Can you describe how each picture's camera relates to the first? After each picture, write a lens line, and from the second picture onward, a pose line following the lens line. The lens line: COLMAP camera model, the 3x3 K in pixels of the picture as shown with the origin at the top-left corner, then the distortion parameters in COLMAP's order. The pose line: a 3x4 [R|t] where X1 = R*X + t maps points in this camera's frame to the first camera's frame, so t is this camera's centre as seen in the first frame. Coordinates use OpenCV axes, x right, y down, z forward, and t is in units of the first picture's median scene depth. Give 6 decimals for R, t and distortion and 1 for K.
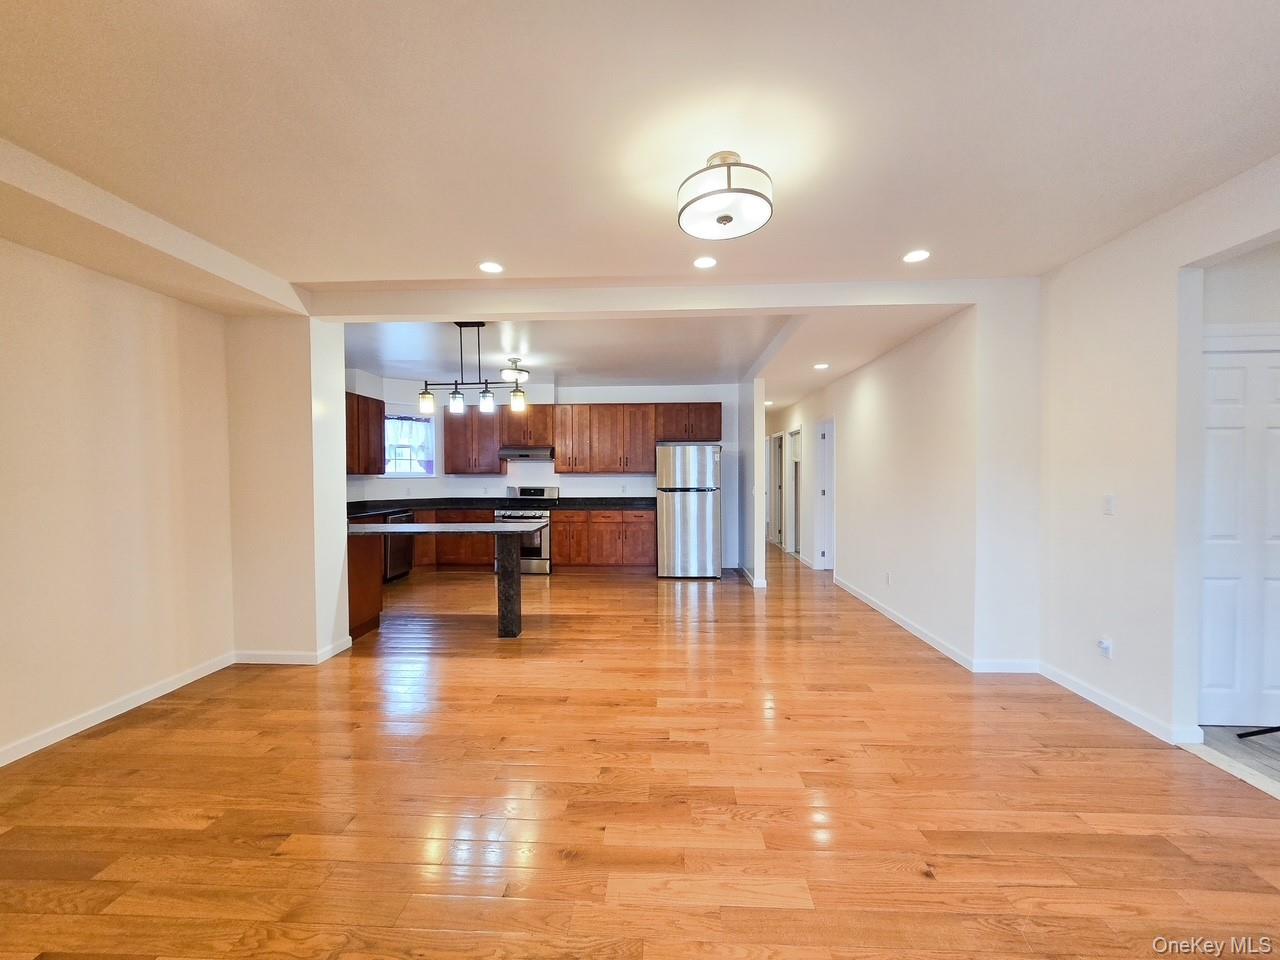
lens RADIAL K [[527.4, 0, 637.6], [0, 527.4, 486.9], [0, 0, 1]] dist [-0.003927, 0.000098]
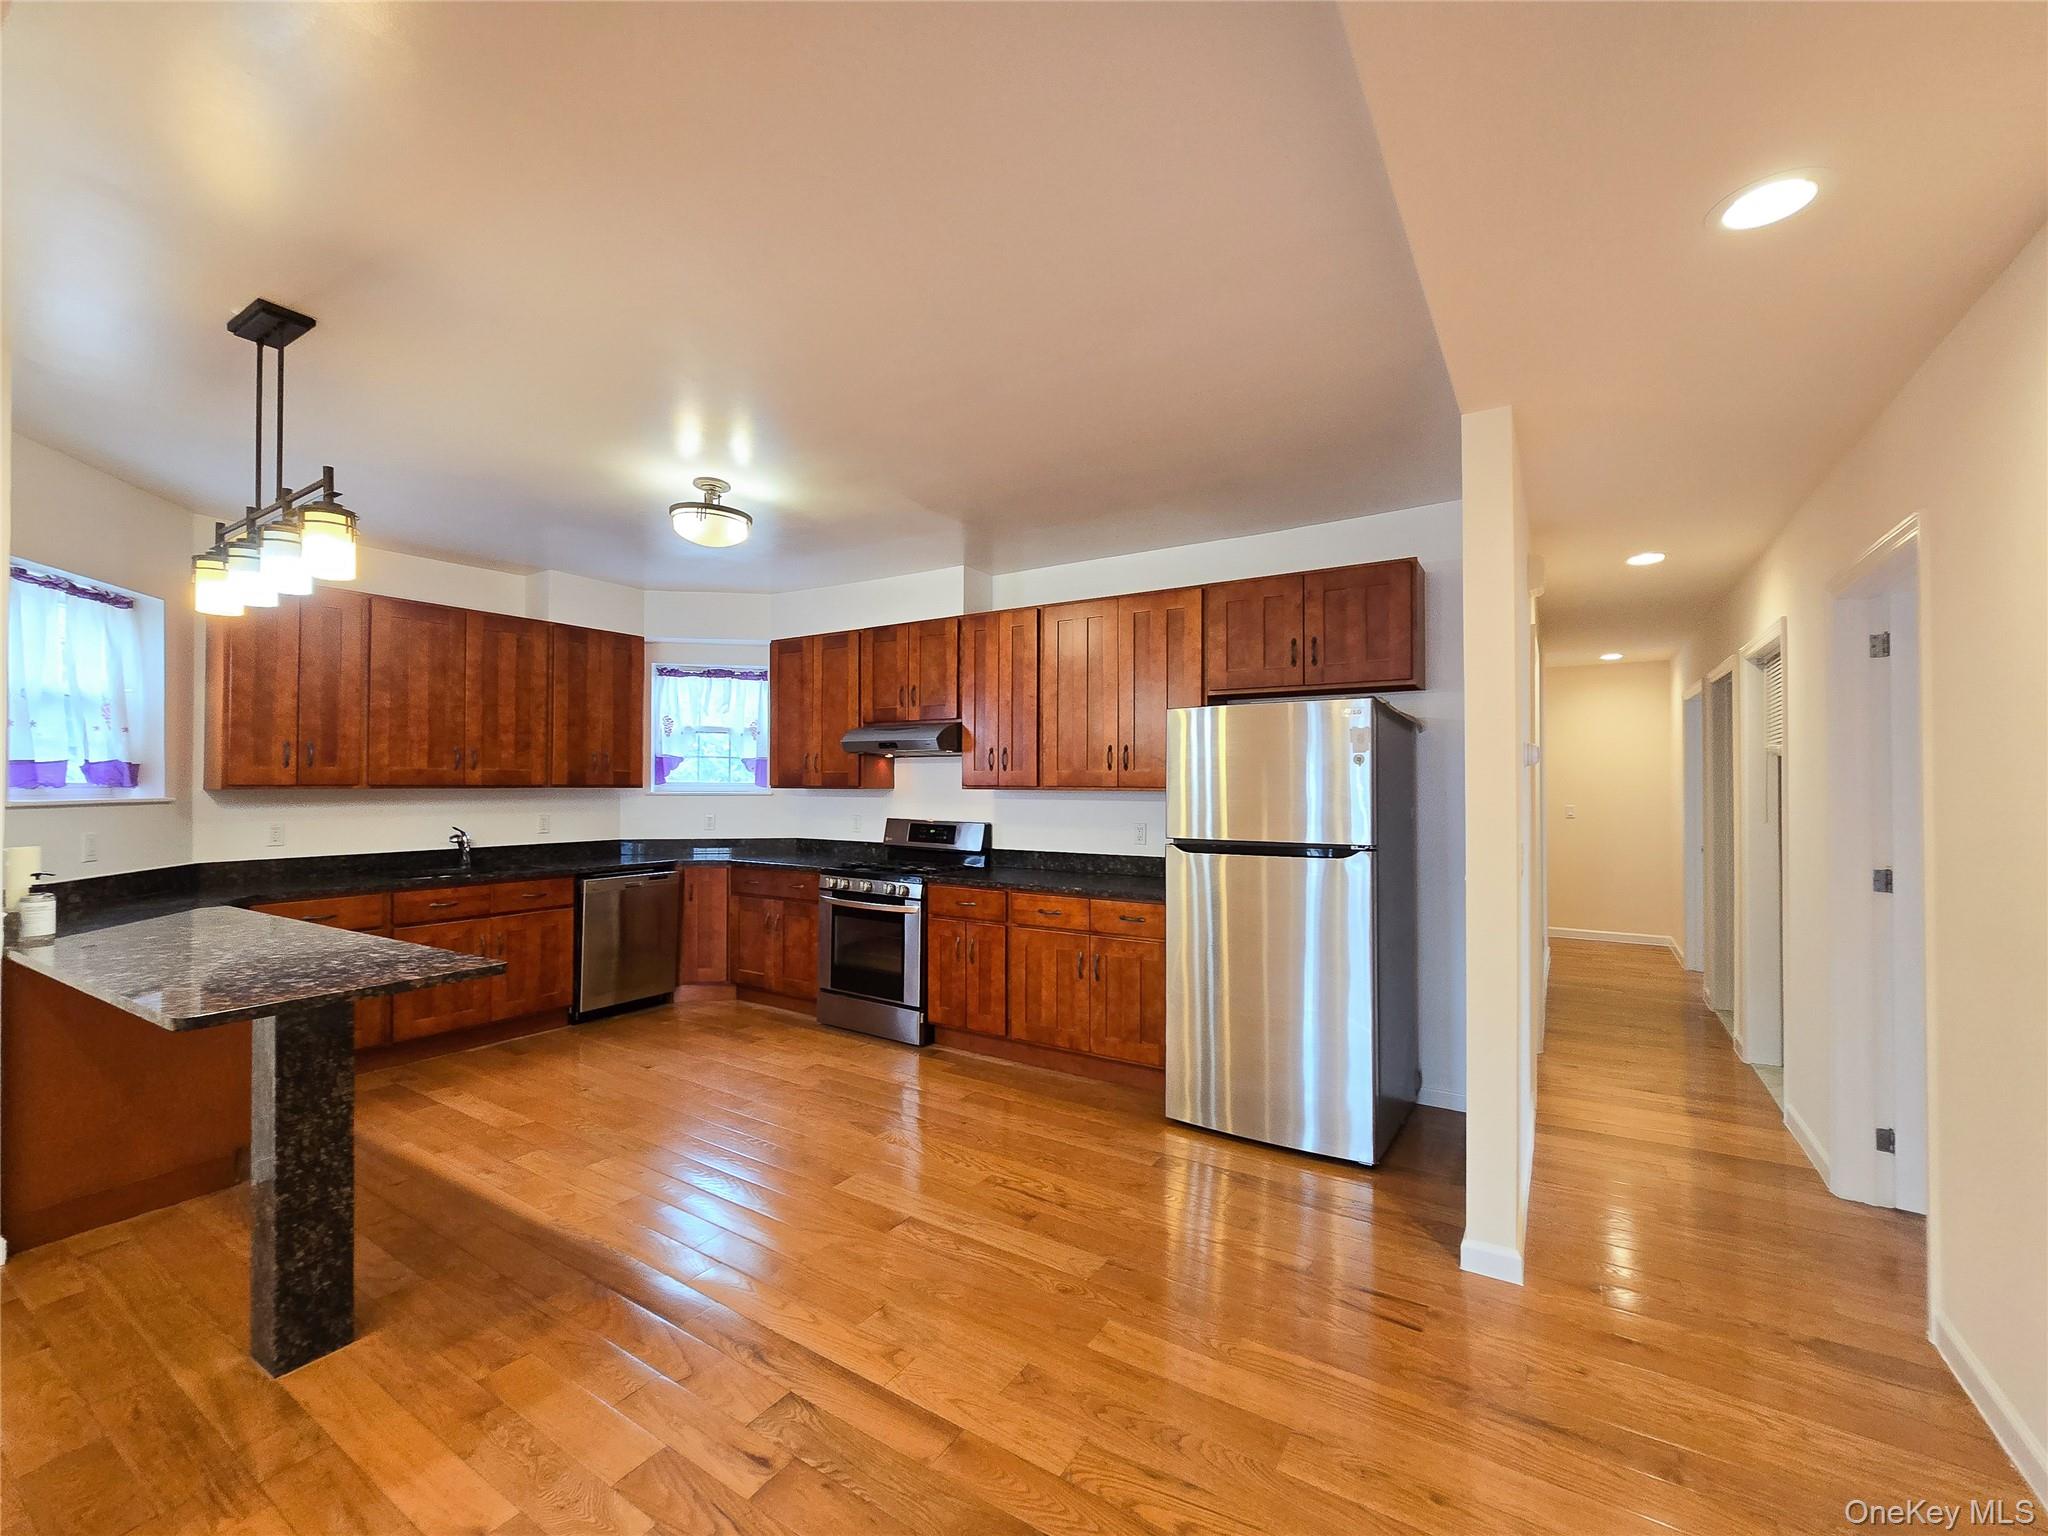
lens RADIAL K [[843.9, 0, 1020.2], [0, 843.9, 779.0], [0, 0, 1]] dist [-0.003927, 0.000098]
pose [[0.870055, 0.005361, -0.492925, 0.205048], [-0.020952, 0.999439, -0.026114, -0.017965], [0.492509, 0.033048, 0.869680, 0.488966]]
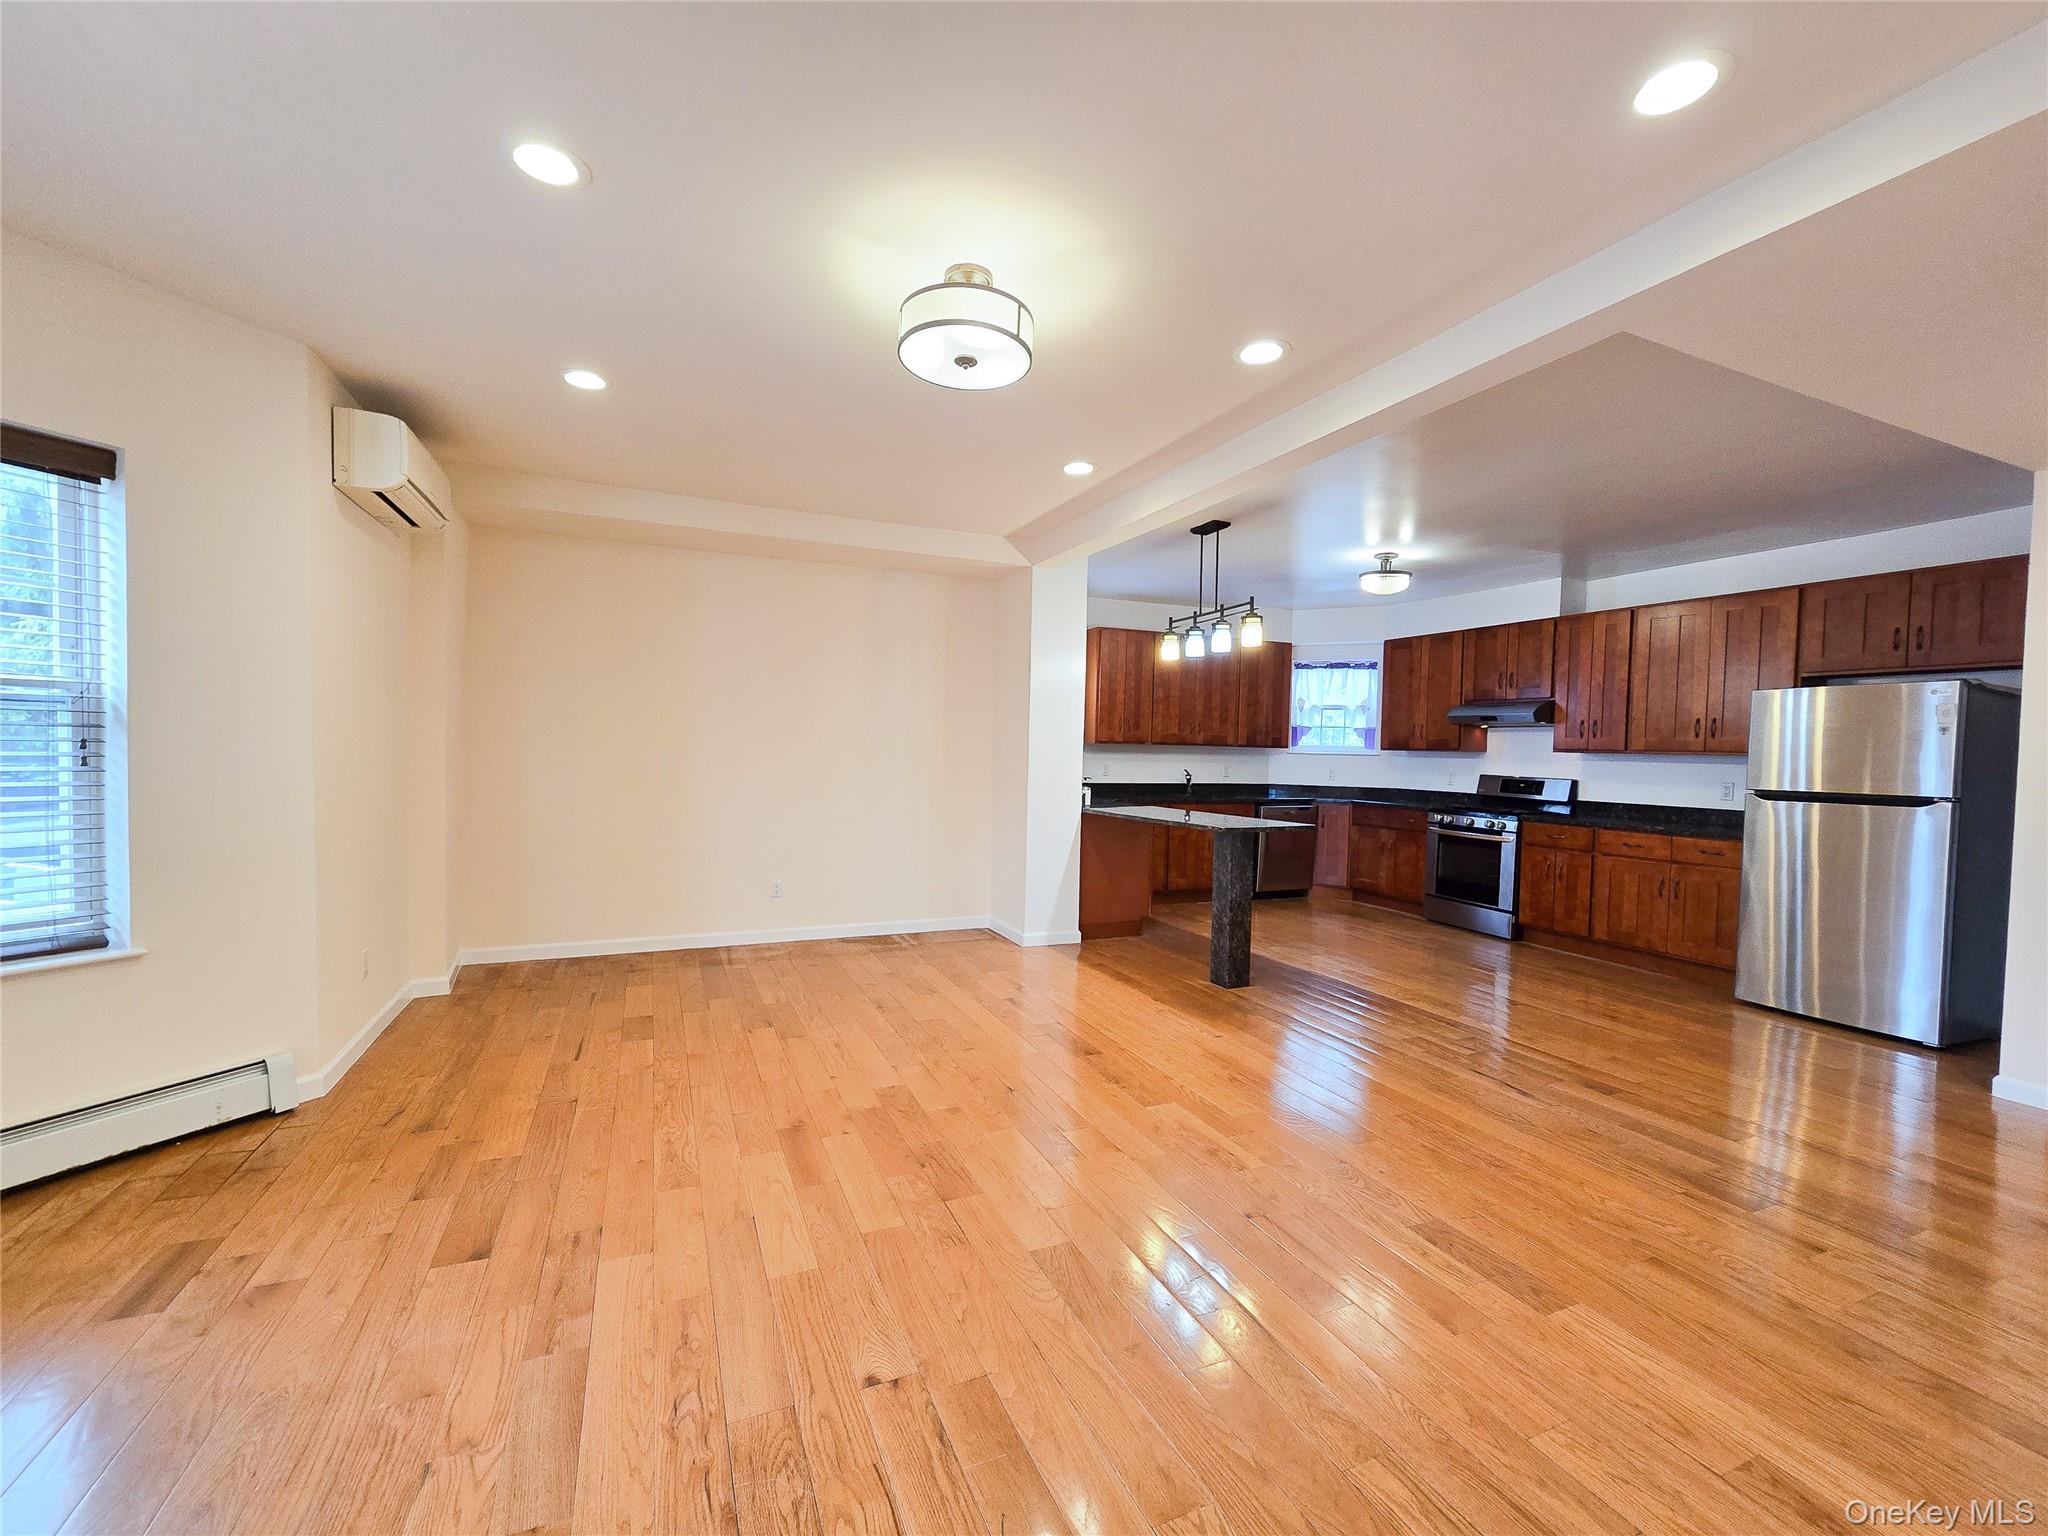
lens RADIAL K [[843.9, 0, 1020.2], [0, 843.9, 779.0], [0, 0, 1]] dist [-0.003927, 0.000098]
pose [[0.450884, 0.048063, -0.891287, 0.360730], [-0.048441, 0.998395, 0.029334, 0.002191], [0.891267, 0.029948, 0.452489, 0.170828]]
